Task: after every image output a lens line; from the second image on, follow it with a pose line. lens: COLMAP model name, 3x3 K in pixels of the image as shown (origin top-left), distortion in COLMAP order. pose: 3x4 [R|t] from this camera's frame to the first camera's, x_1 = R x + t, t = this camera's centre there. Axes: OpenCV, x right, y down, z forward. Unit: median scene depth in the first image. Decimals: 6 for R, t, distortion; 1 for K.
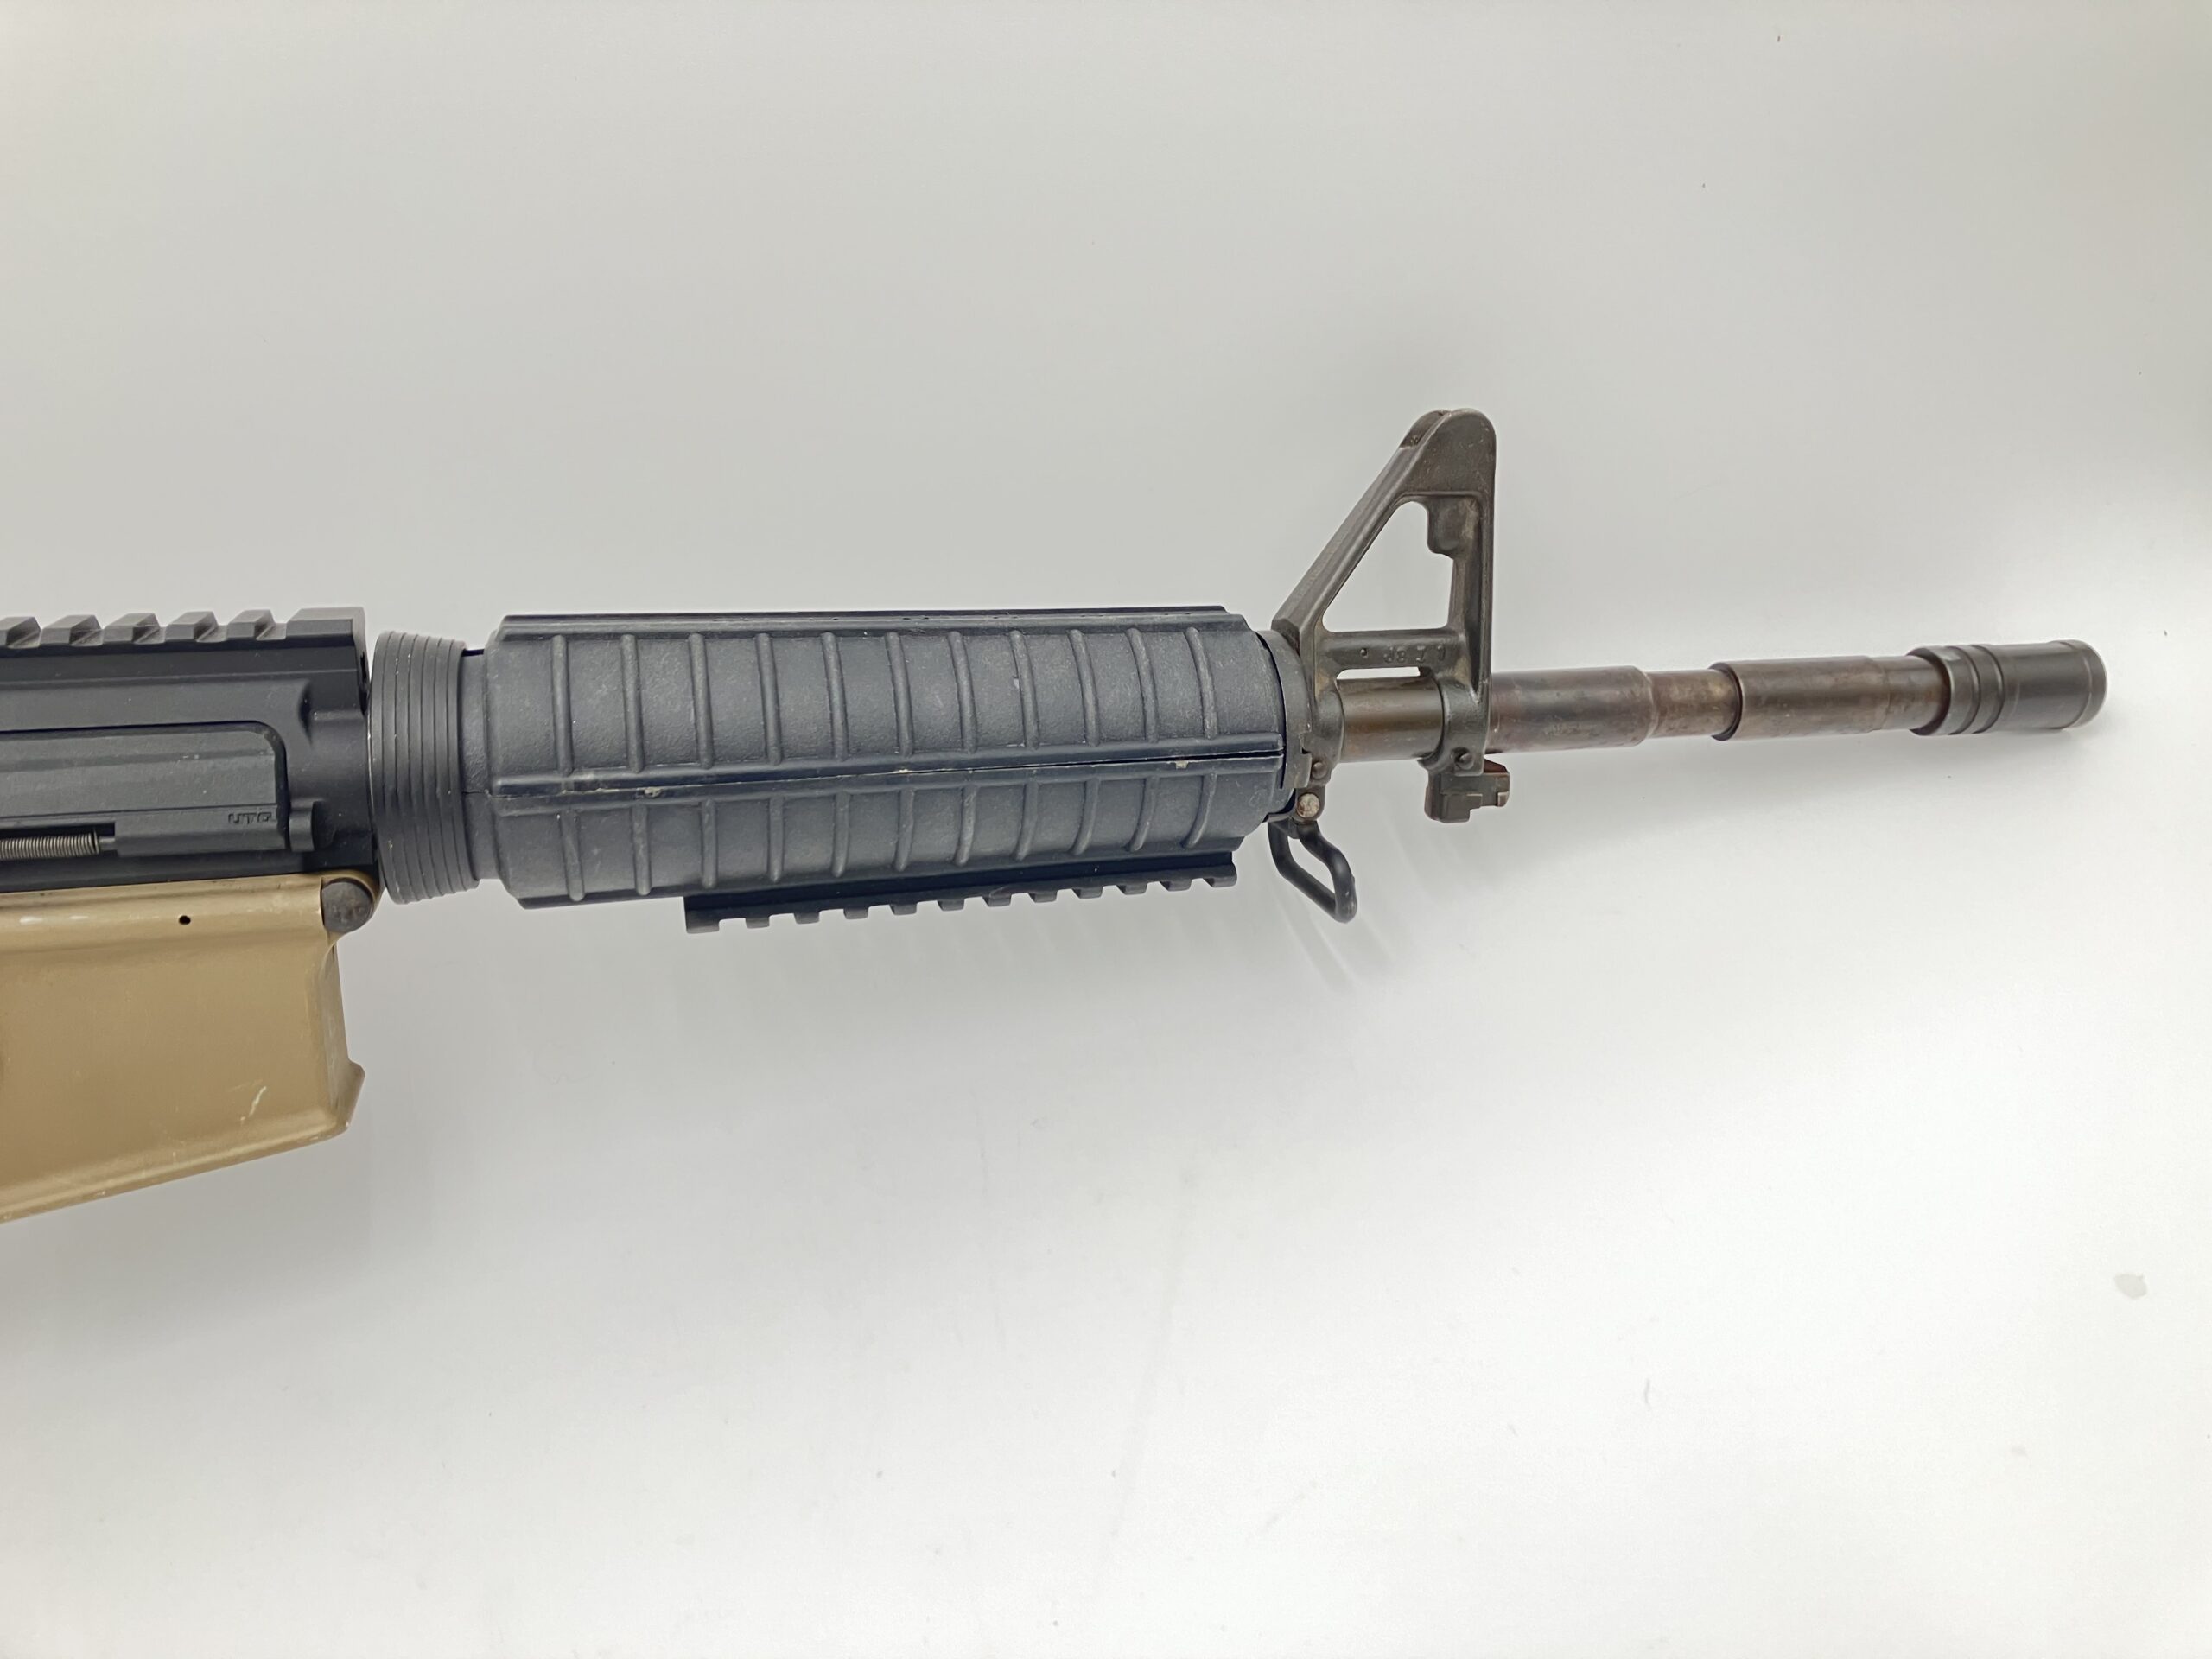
lens RADIAL K [[1838.6, 0, 1188.9], [0, 1838.6, 825.9], [0, 0, 1]] dist [0.002866, -0.003202]
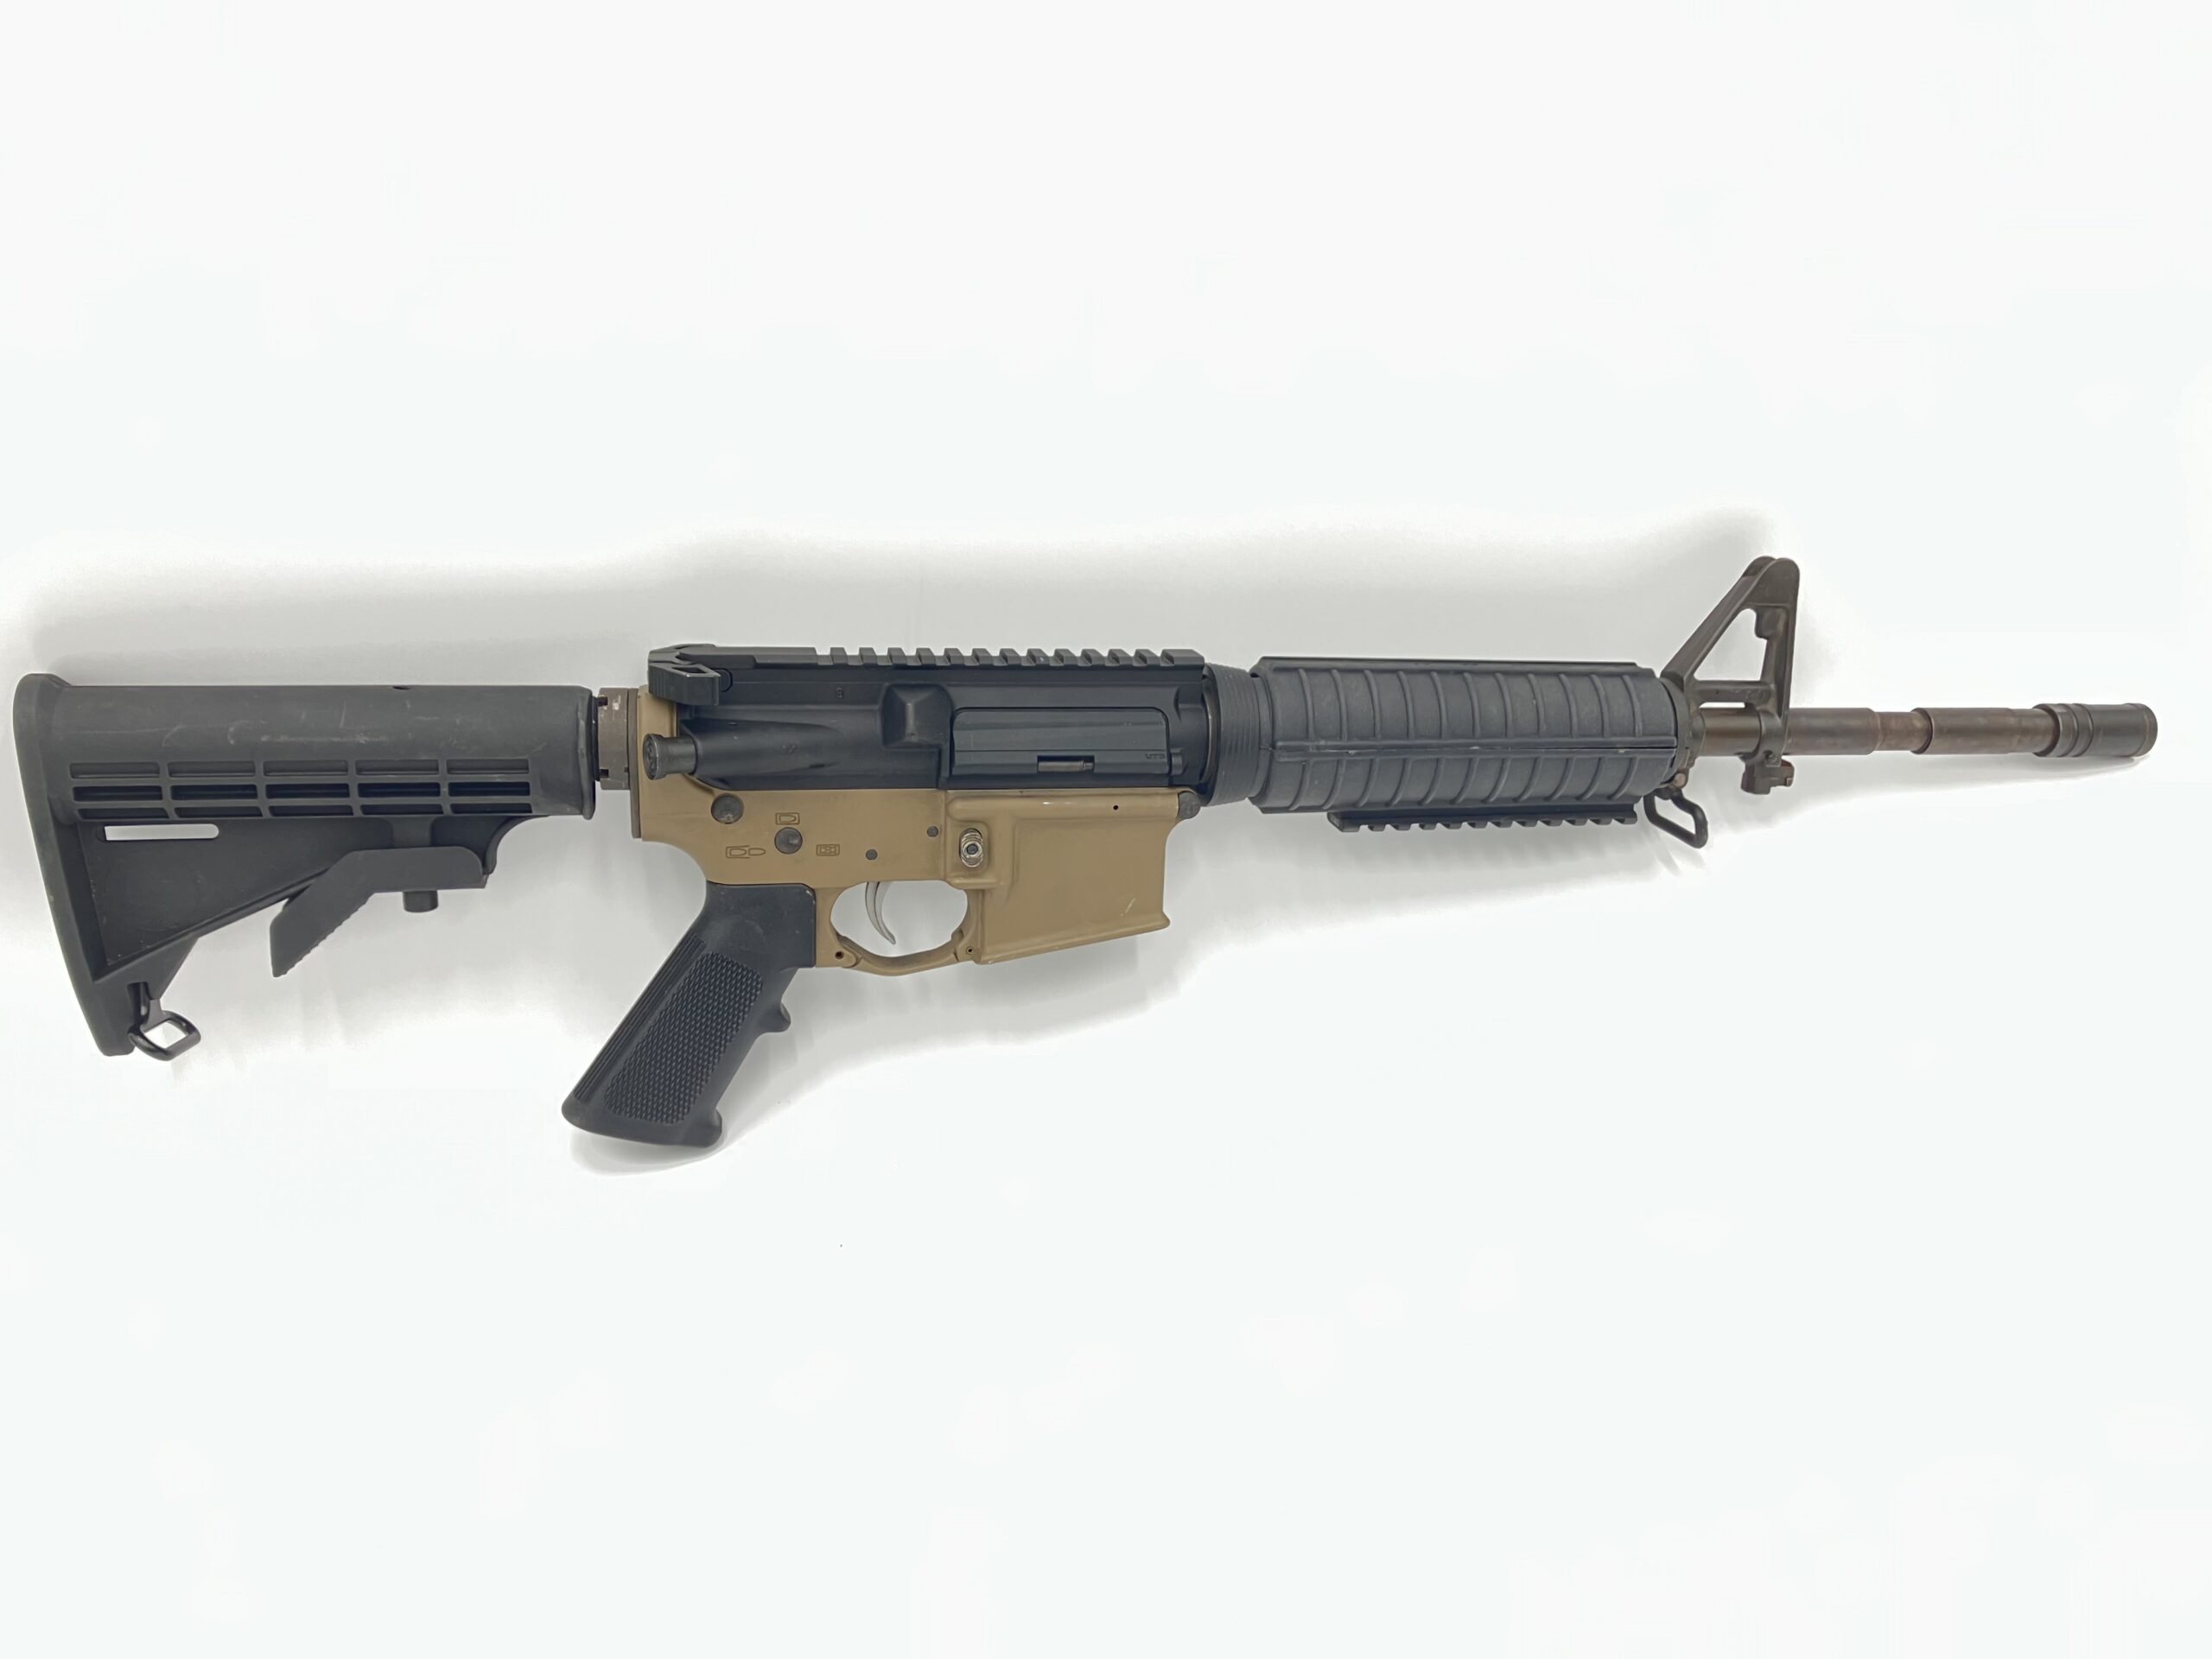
lens RADIAL K [[1793.0, 0, 1106.0], [0, 1793.0, 829.5], [0, 0, 1]] dist [0.070843, -0.188013]
pose [[0.996147, 0.043942, -0.075900, -0.354179], [-0.044990, 0.998914, -0.012153, 0.084065], [0.075284, 0.015521, 0.997041, -0.766158]]
